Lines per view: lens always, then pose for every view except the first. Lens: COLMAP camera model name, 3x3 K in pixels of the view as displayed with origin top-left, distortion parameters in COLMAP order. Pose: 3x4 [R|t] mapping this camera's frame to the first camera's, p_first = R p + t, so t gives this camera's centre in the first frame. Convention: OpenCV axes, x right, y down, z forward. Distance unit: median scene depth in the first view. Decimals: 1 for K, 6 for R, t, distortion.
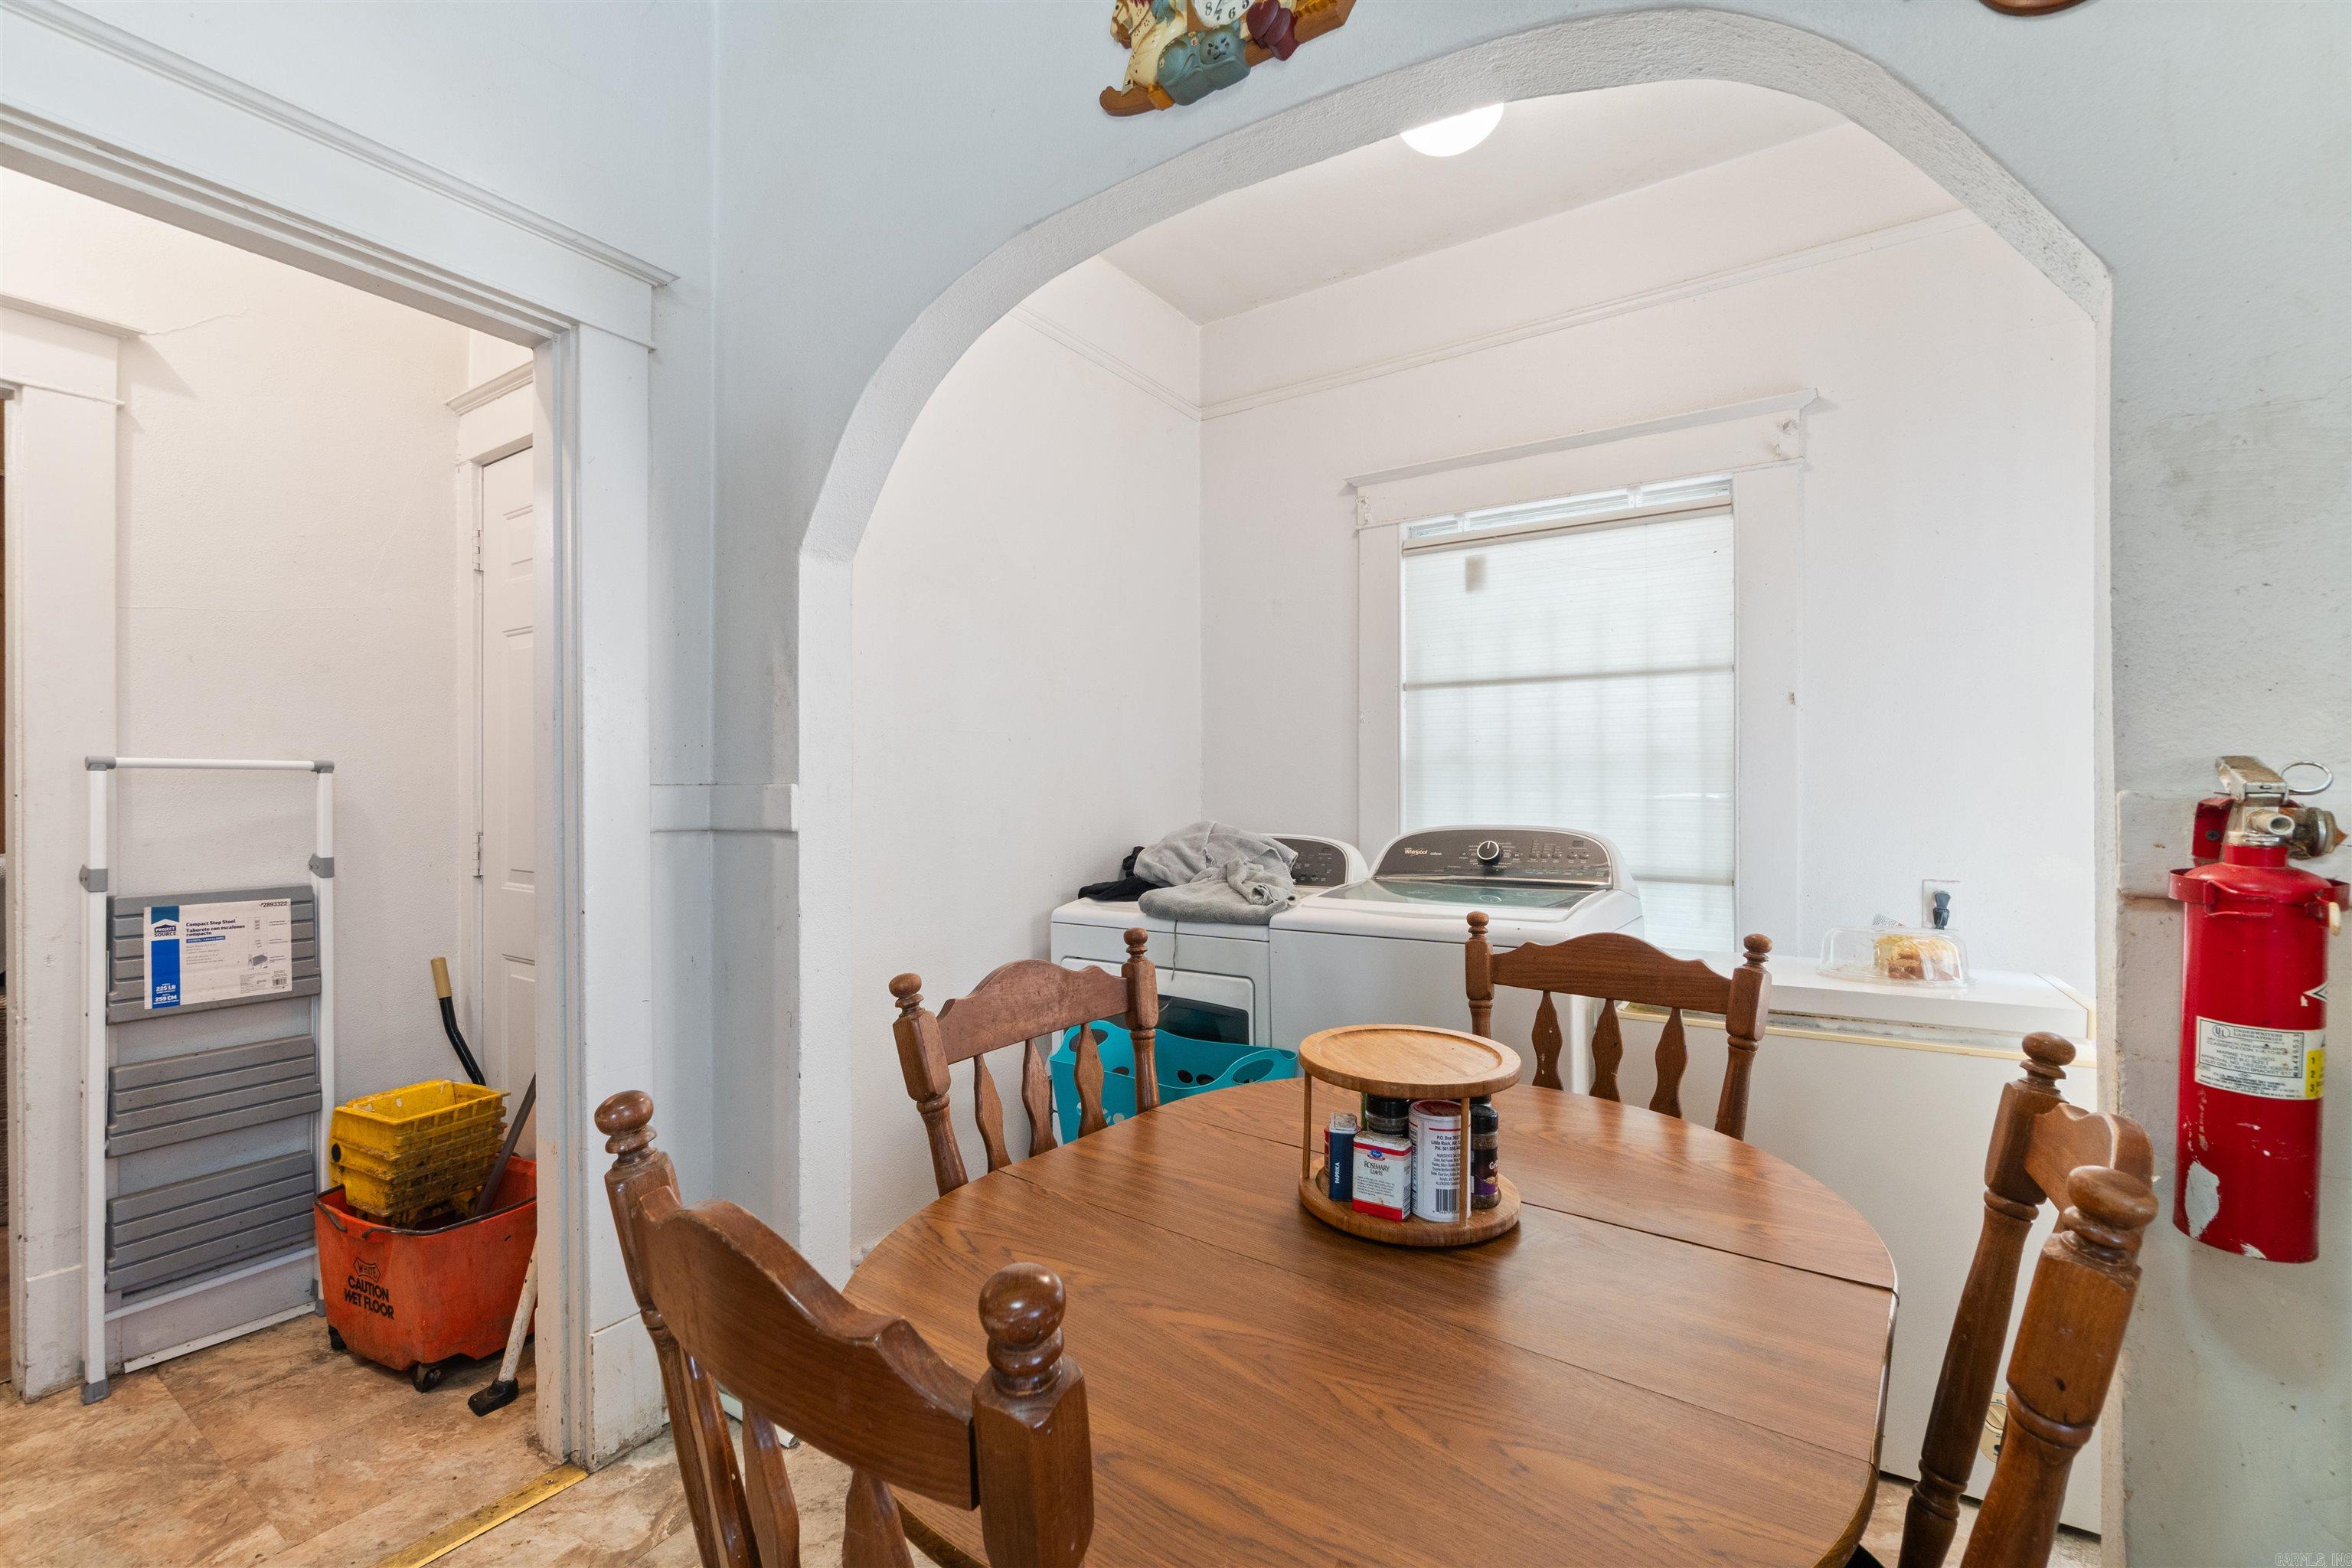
lens RADIAL K [[1026.3, 0, 1167.2], [0, 1026.3, 786.7], [0, 0, 1]] dist [-0.002998, 0.000292]
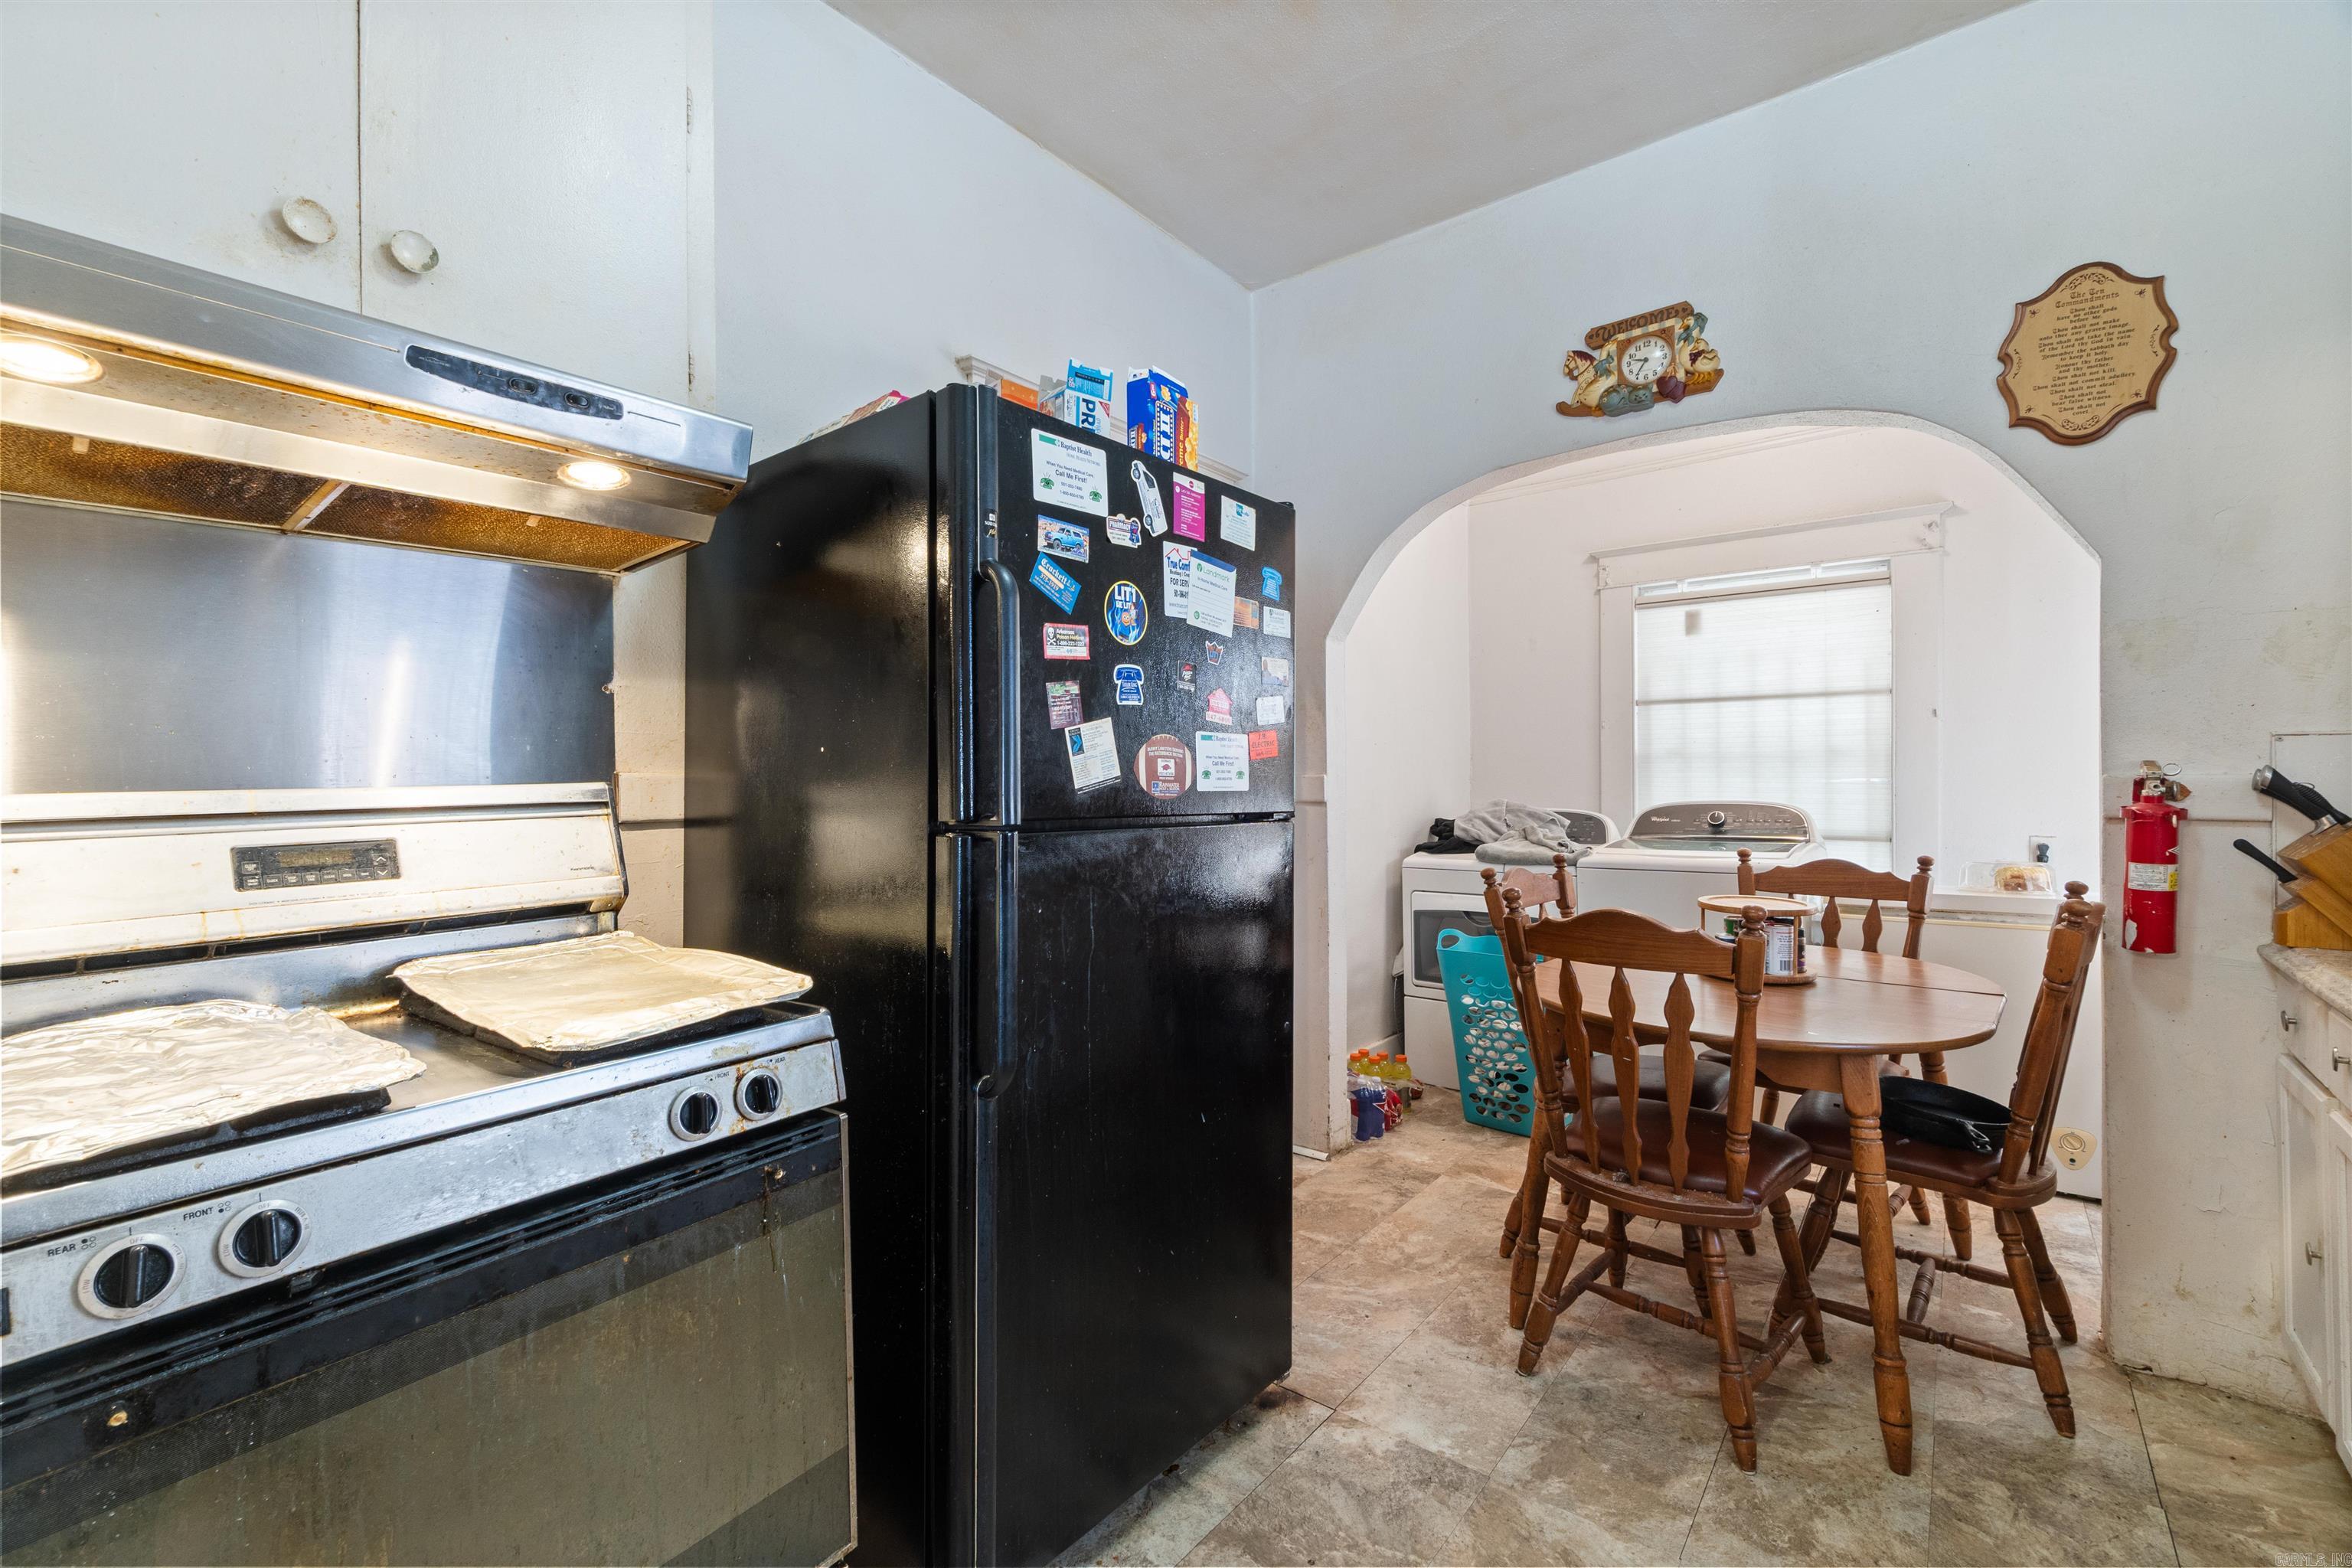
lens RADIAL K [[1004.1, 0, 1176.0], [0, 1004.1, 784.0], [0, 0, 1]] dist [-0.002614, -0.000405]
pose [[0.996793, -0.004092, -0.079923, -0.463649], [0.004701, 0.999961, 0.007438, -0.000614], [0.079889, -0.007790, 0.996773, -0.668145]]
